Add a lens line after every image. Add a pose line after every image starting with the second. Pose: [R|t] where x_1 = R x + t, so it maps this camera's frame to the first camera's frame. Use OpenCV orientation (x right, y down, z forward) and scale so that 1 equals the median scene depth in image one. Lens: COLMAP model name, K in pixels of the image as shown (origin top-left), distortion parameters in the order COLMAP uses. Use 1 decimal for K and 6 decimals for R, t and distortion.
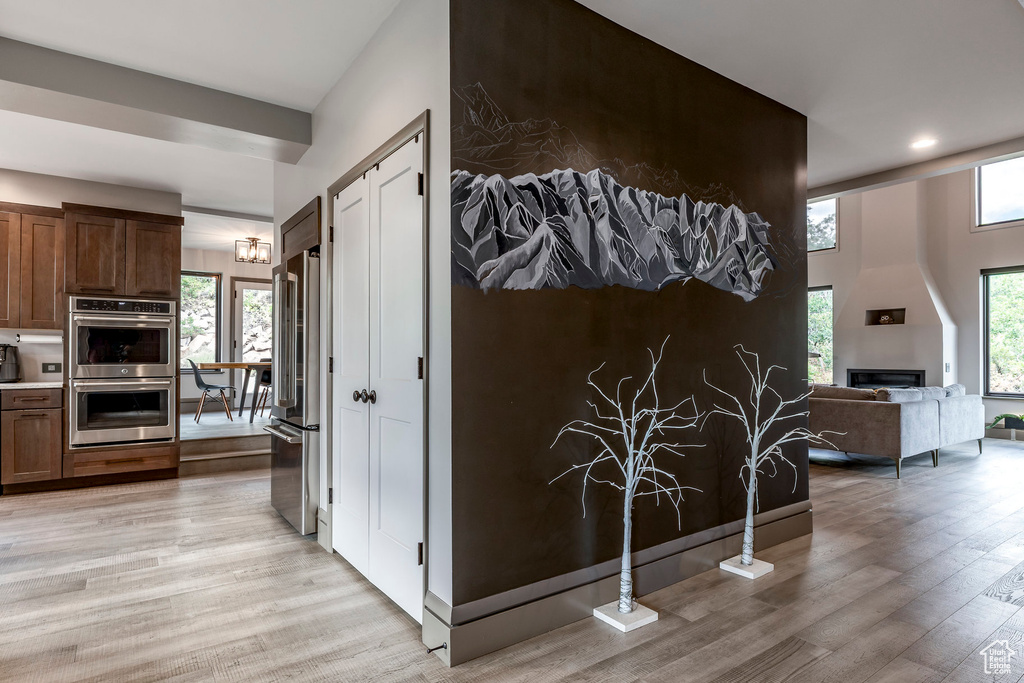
lens RADIAL K [[570.0, 0, 539.4], [0, 570.0, 353.6], [0, 0, 1]] dist [0.001867, 0.001037]
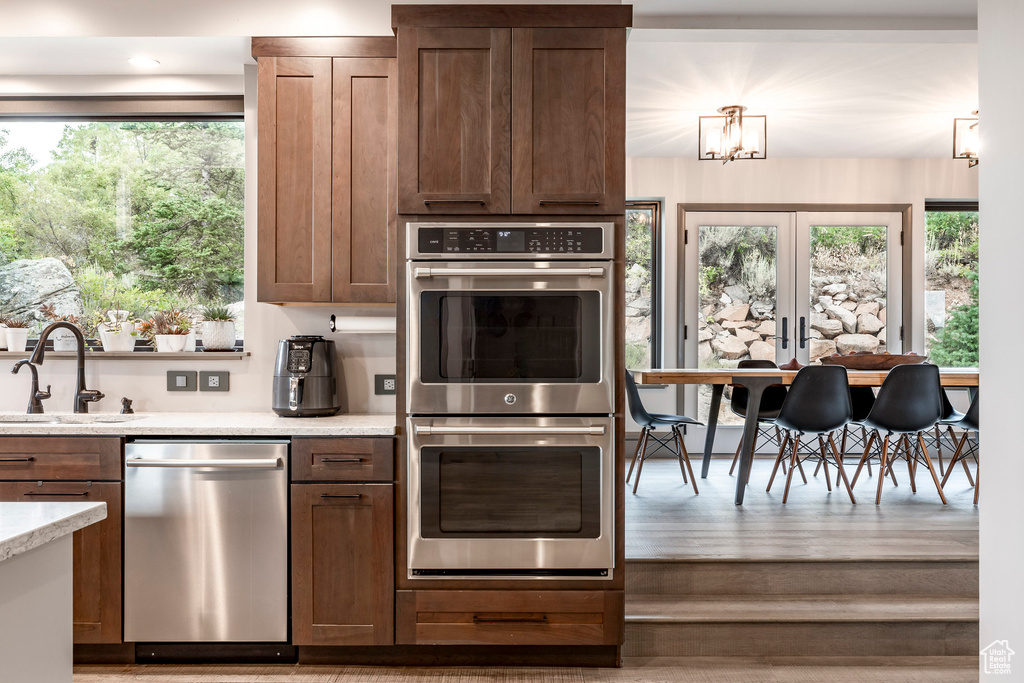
lens RADIAL K [[807.9, 0, 516.5], [0, 807.9, 350.4], [0, 0, 1]] dist [0.005020, -0.006036]
pose [[0.806435, -0.000107, -0.591323, -0.391262], [0.003264, 0.999986, 0.004270, -0.006641], [0.591314, -0.005374, 0.806424, 0.551202]]
